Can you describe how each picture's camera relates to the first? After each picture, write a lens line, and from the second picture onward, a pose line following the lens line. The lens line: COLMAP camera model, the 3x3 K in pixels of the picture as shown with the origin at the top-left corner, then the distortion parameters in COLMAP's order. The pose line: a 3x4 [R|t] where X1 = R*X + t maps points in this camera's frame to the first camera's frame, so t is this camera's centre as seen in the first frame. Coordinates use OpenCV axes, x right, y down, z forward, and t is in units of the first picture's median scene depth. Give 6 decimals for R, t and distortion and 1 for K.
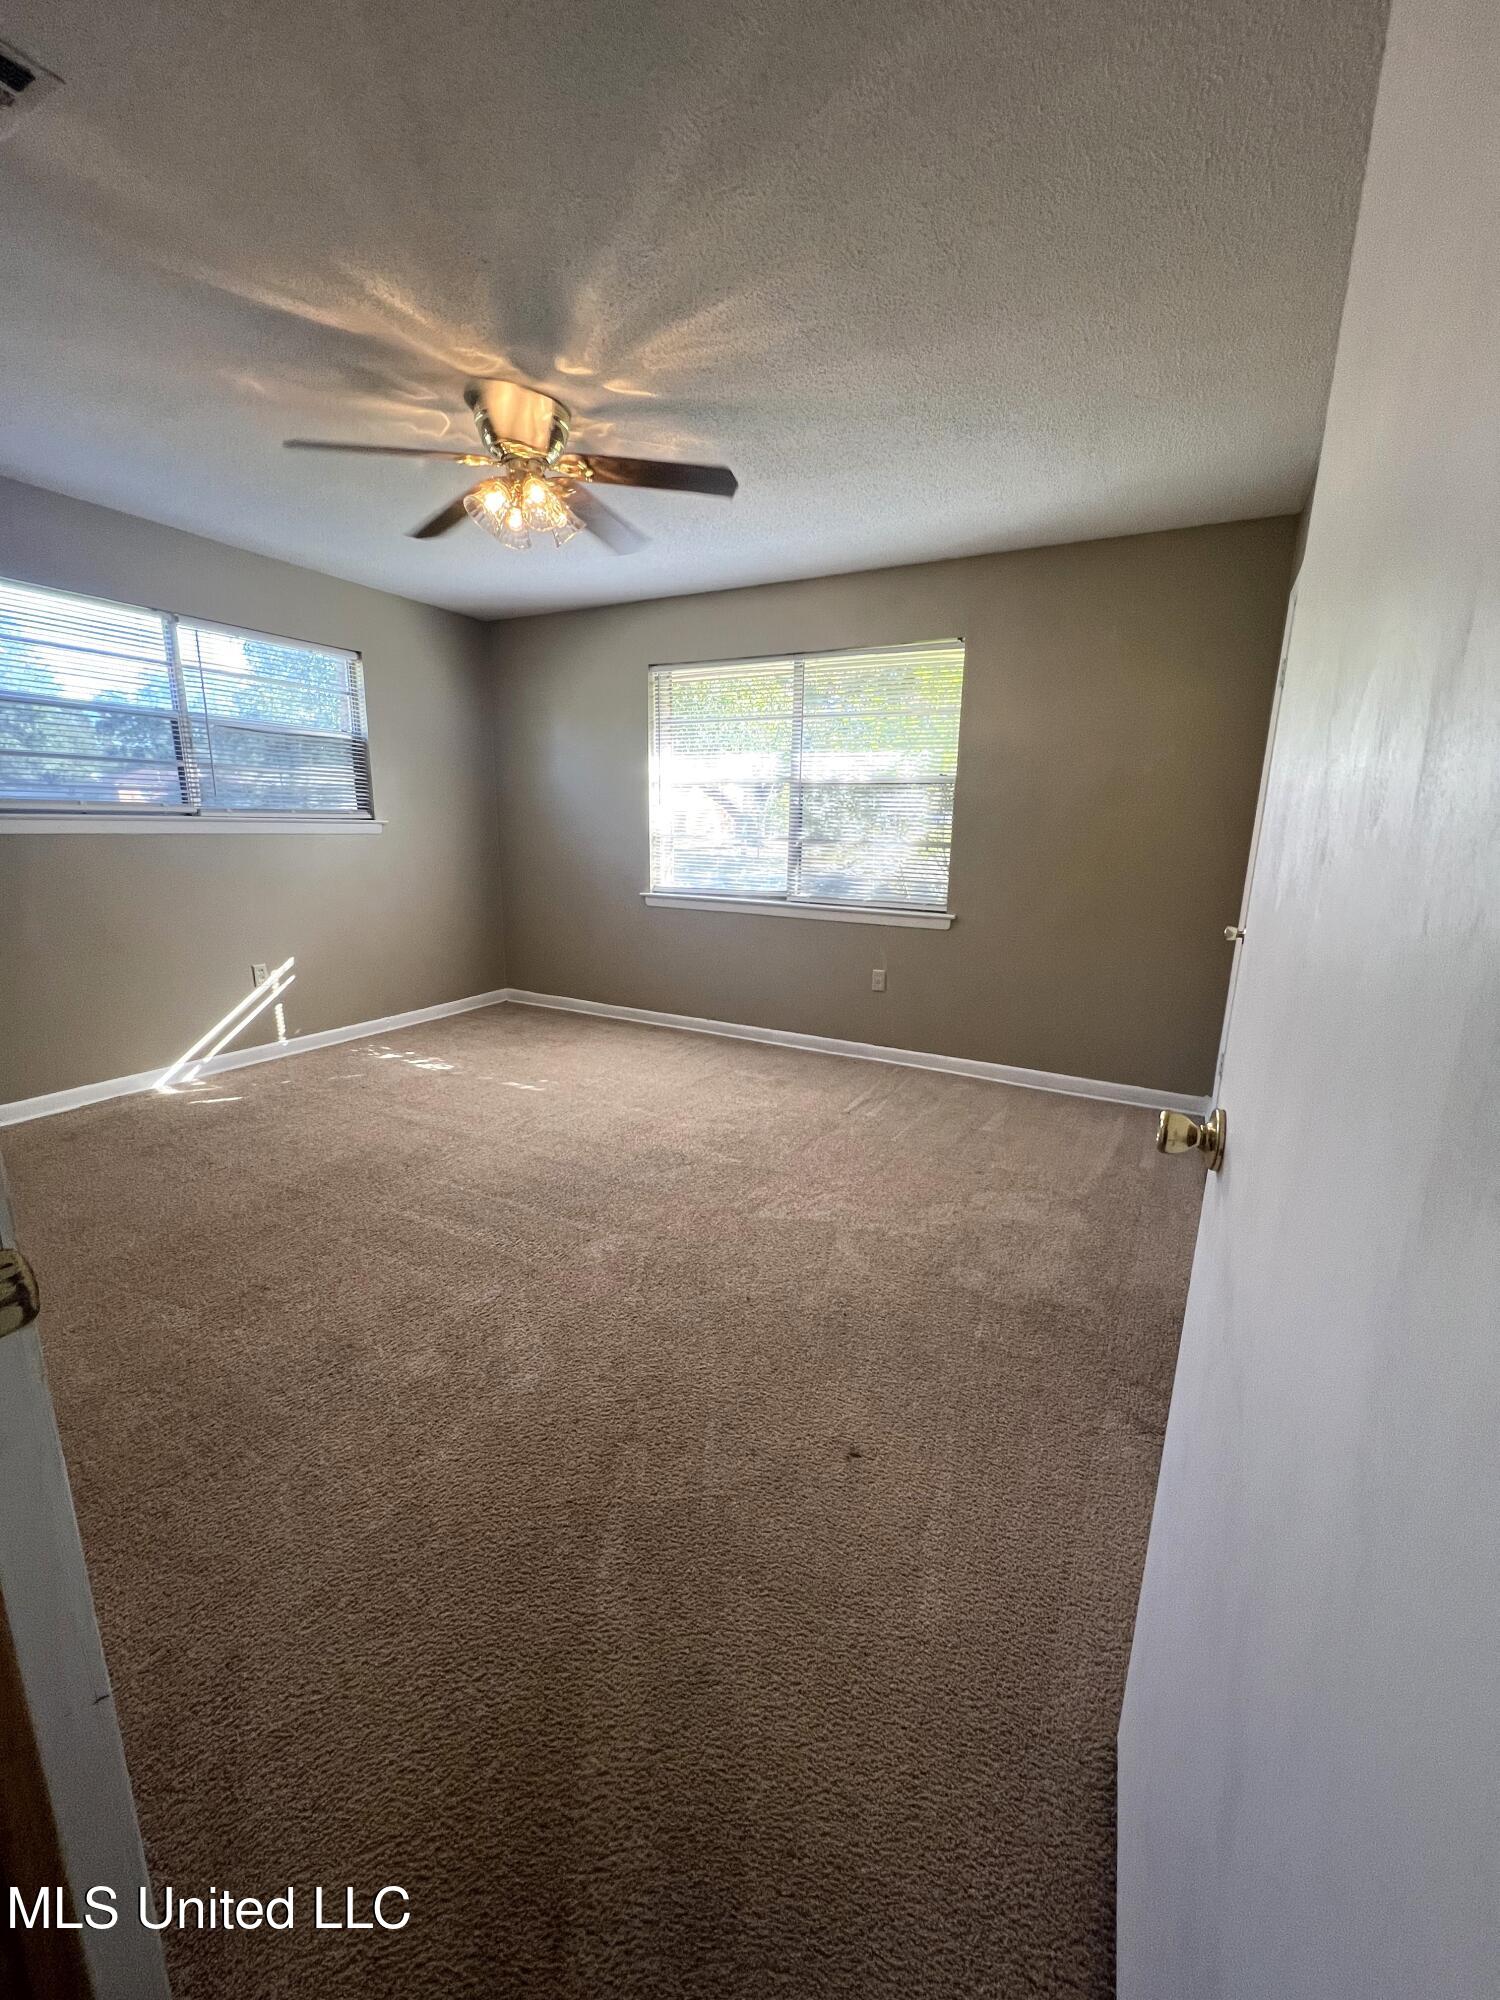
lens RADIAL K [[799.1, 0, 754.0], [0, 799.1, 1001.6], [0, 0, 1]] dist [-0.001395, -0.000187]
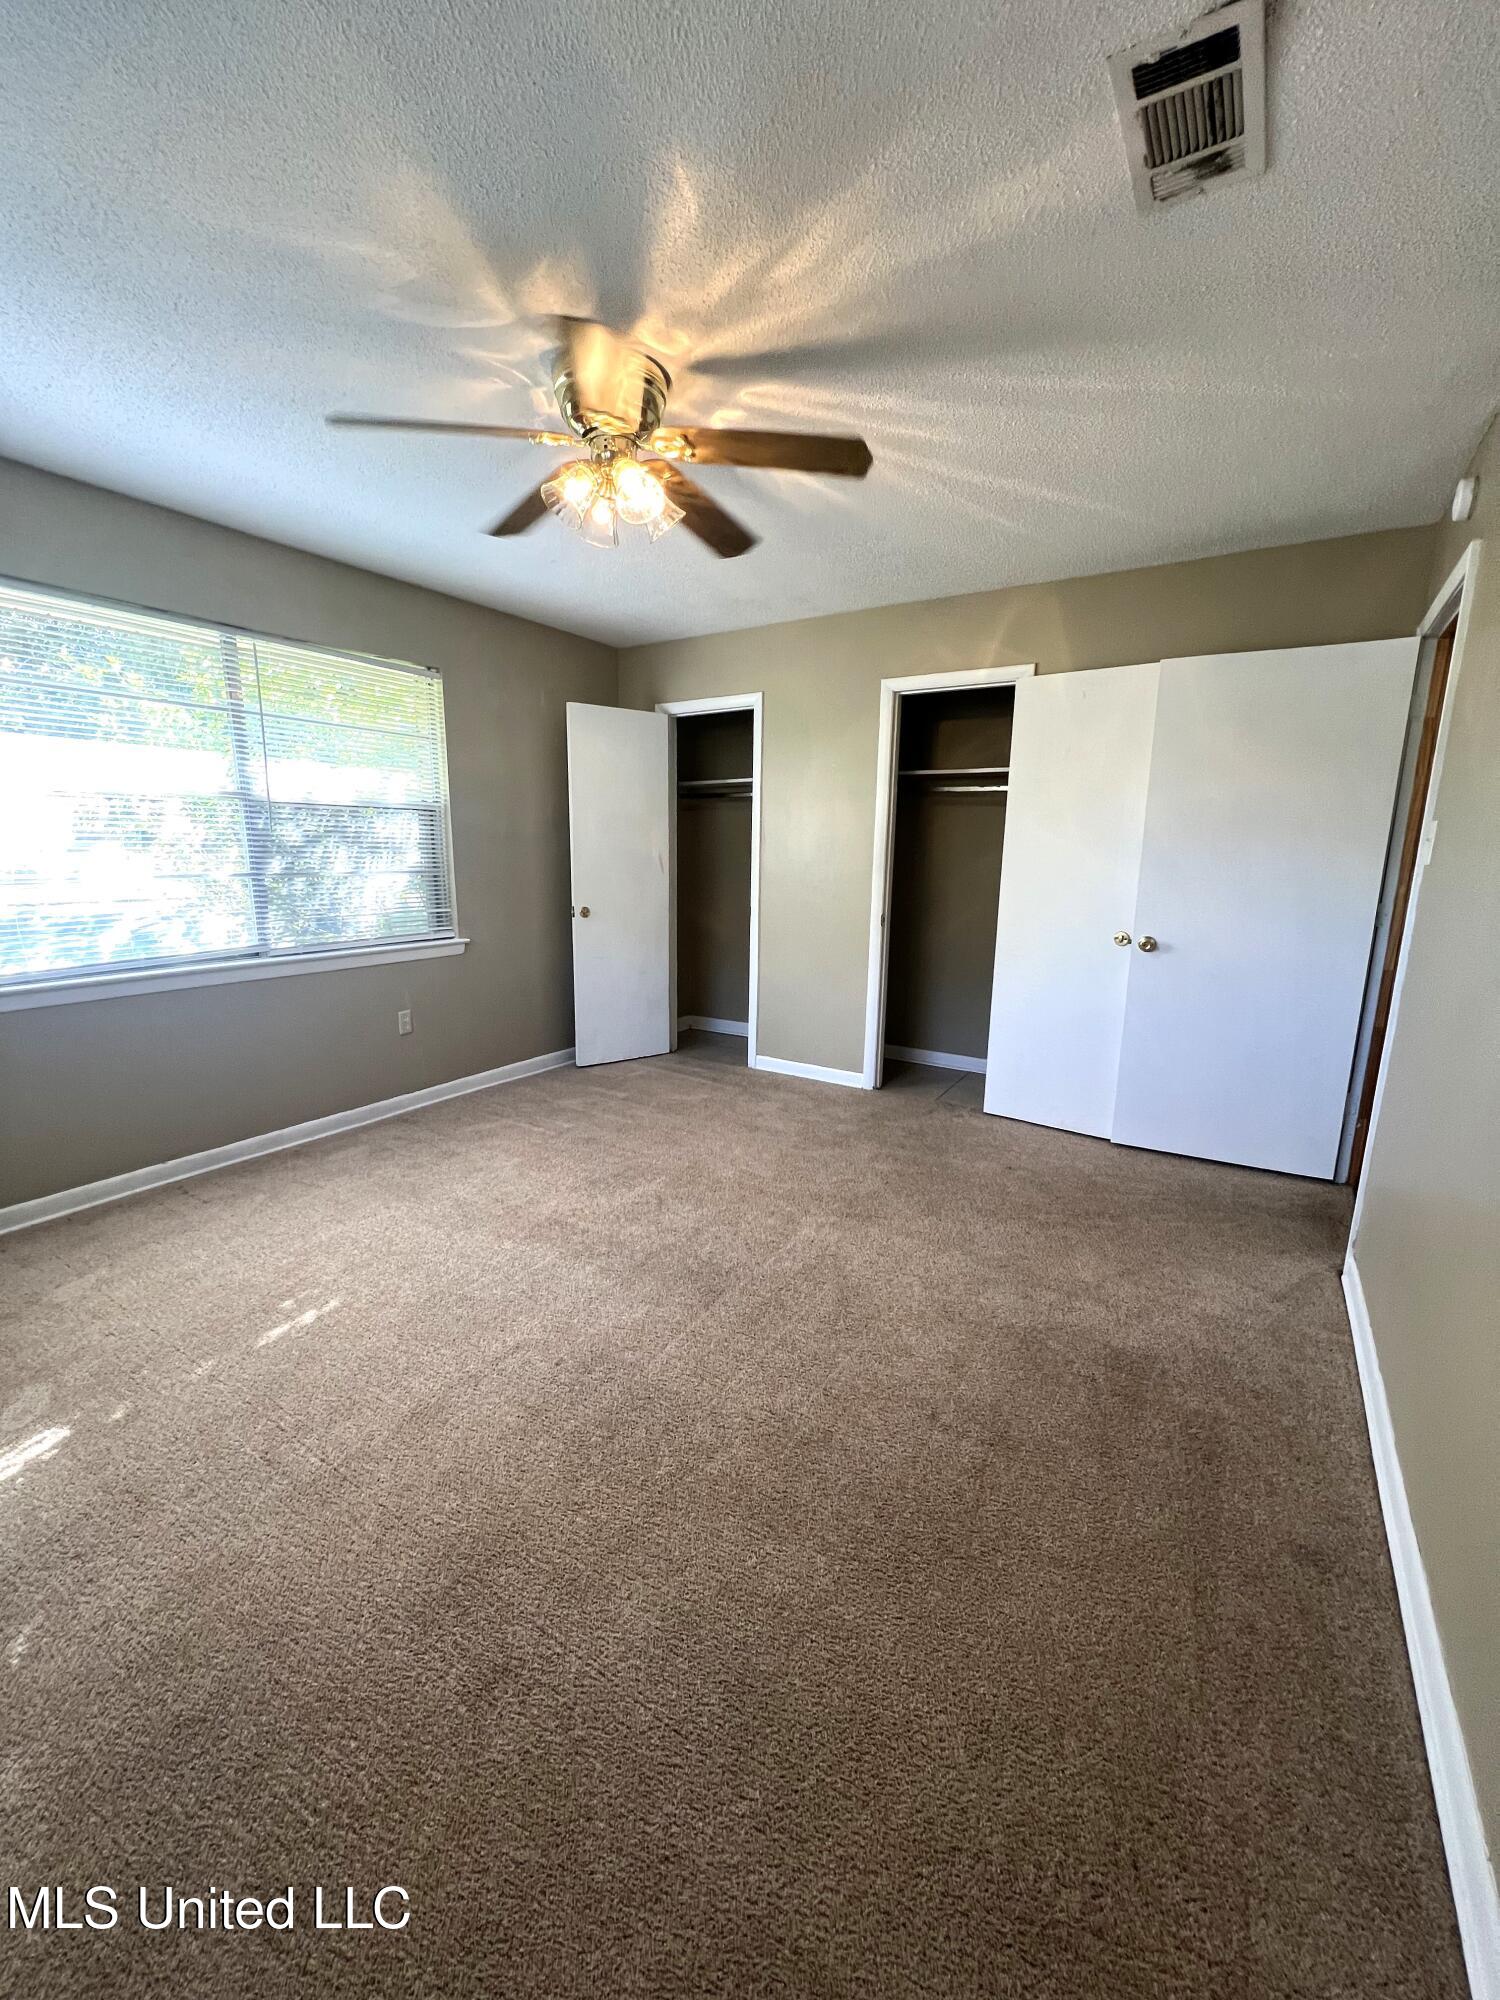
lens RADIAL K [[799.1, 0, 743.6], [0, 799.1, 1004.9], [0, 0, 1]] dist [-0.001395, -0.000187]
pose [[0.073643, -0.215832, 0.973649, -0.714469], [0.206544, 0.958433, 0.196837, -0.148699], [-0.975662, 0.186606, 0.115161, 0.524704]]
